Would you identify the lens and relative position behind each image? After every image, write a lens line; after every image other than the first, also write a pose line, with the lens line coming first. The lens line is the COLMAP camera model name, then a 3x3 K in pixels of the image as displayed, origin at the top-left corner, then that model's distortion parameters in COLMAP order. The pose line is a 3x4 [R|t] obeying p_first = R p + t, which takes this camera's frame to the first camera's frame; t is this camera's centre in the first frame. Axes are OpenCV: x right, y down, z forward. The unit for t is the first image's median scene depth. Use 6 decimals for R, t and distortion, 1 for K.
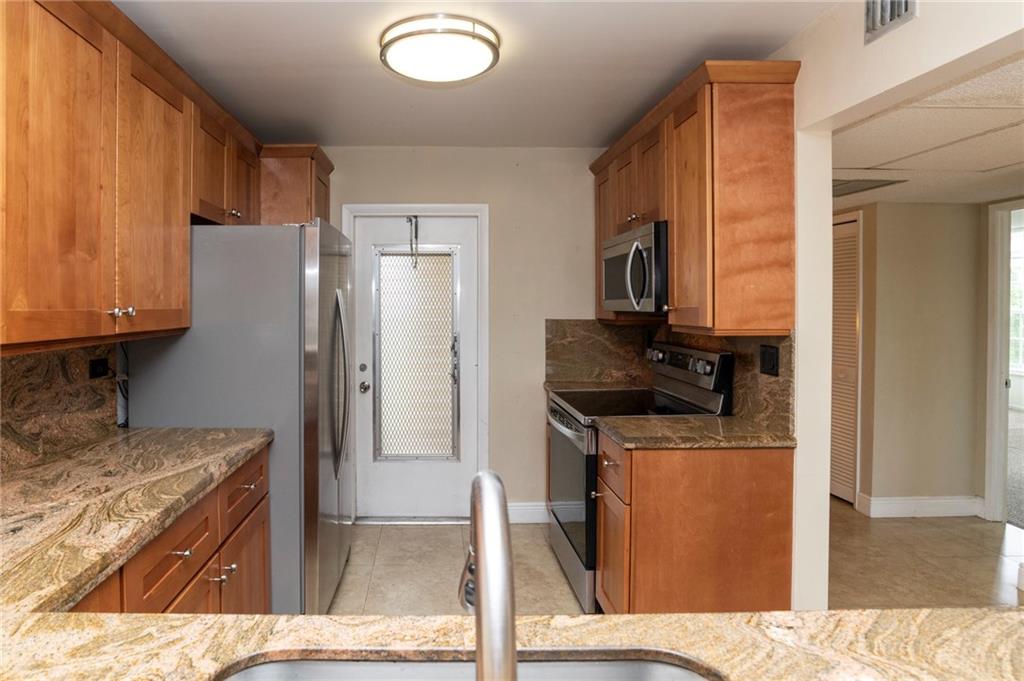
lens RADIAL K [[564.9, 0, 433.2], [0, 564.9, 313.8], [0, 0, 1]] dist [-0.060353, 0.028143]
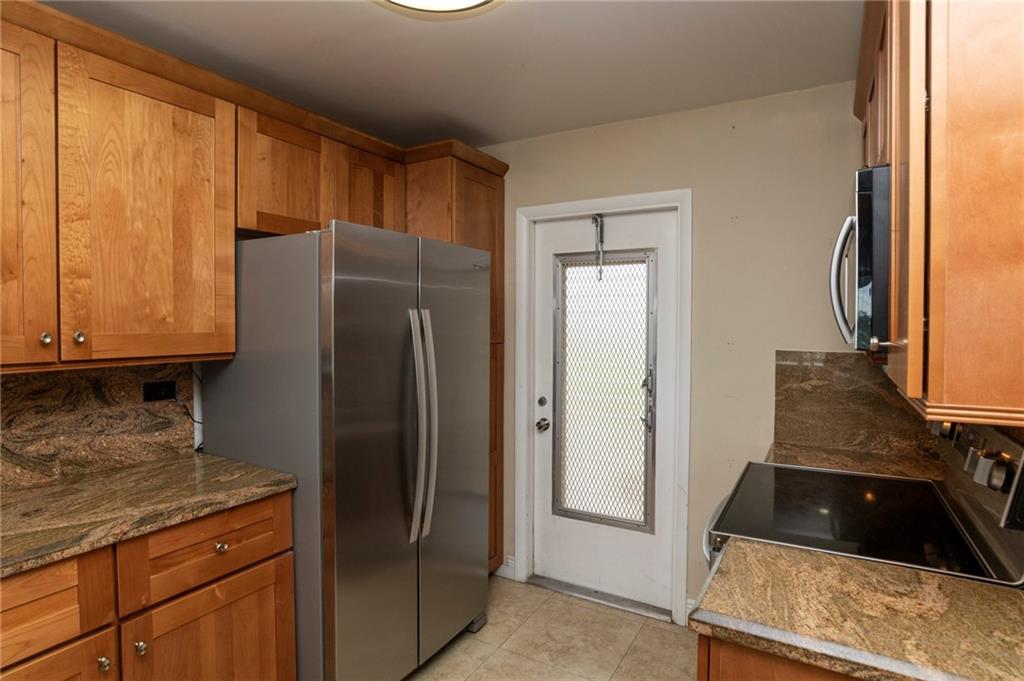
lens RADIAL K [[535.6, 0, 516.7], [0, 535.6, 335.8], [0, 0, 1]] dist [-0.057321, 0.025578]
pose [[0.864664, 0.016943, -0.502065, 0.417730], [-0.011832, 0.999841, 0.013364, -0.021100], [0.502212, -0.005614, 0.864727, 0.502785]]
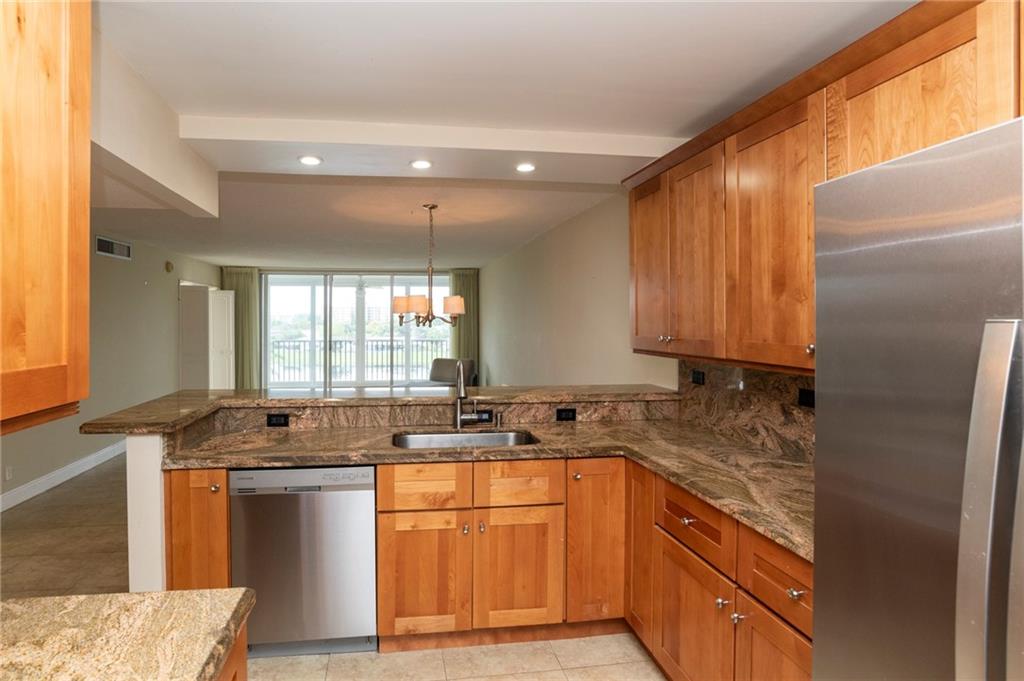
lens RADIAL K [[540.5, 0, 463.5], [0, 540.5, 322.1], [0, 0, 1]] dist [-0.005133, -0.000902]
pose [[-0.990786, 0.002468, -0.135414, 0.190542], [-0.000262, 0.999797, 0.020140, -0.059053], [0.135437, 0.019990, -0.990584, 1.516329]]
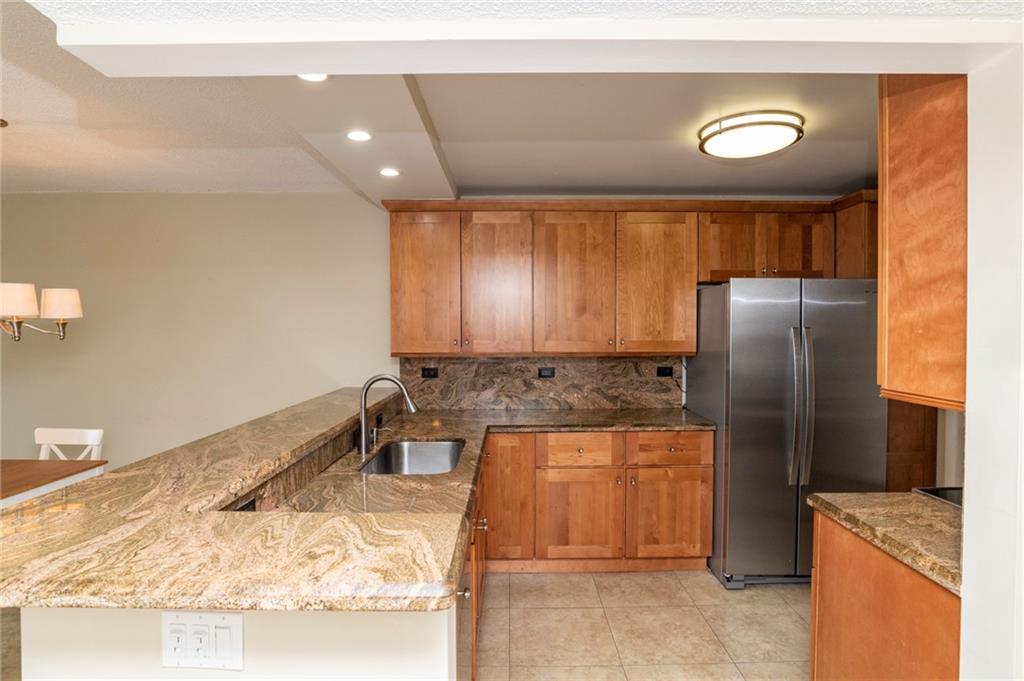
lens RADIAL K [[535.6, 0, 516.7], [0, 535.6, 335.8], [0, 0, 1]] dist [-0.057321, 0.025578]
pose [[0.008374, 0.016848, -0.999823, 1.154845], [-0.016225, 0.999729, 0.016710, -0.042538], [0.999833, 0.016082, 0.008645, 0.483656]]
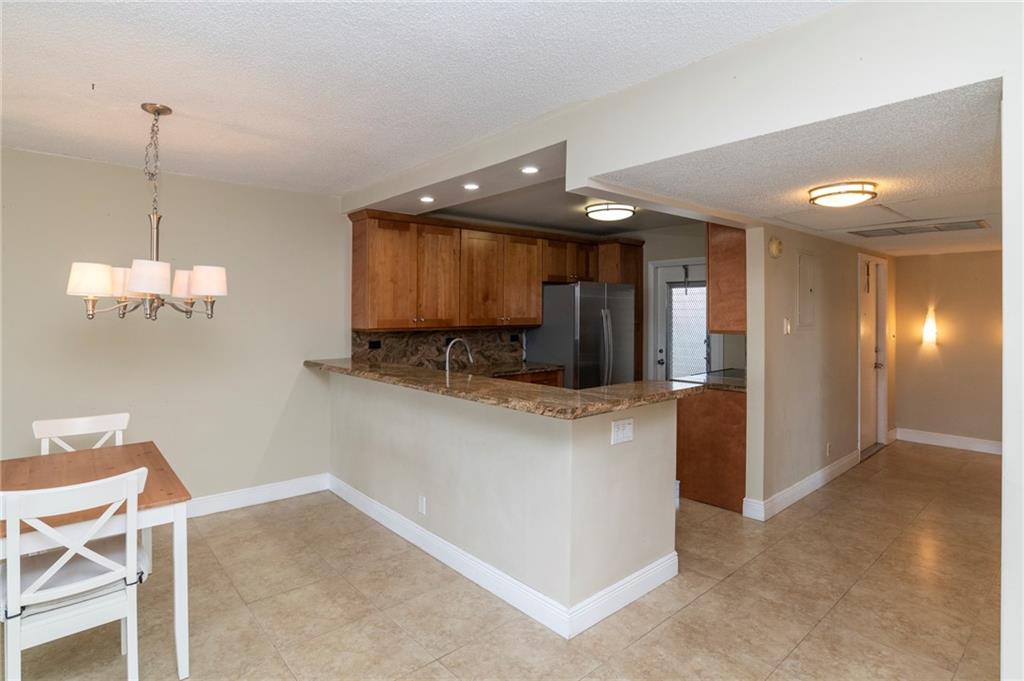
lens RADIAL K [[528.1, 0, 507.0], [0, 528.1, 324.5], [0, 0, 1]] dist [-0.054802, 0.023335]
pose [[0.654270, 0.016854, -0.756073, 1.409377], [-0.012389, 0.999856, 0.011567, -0.003394], [0.756160, 0.001799, 0.654385, -0.796936]]
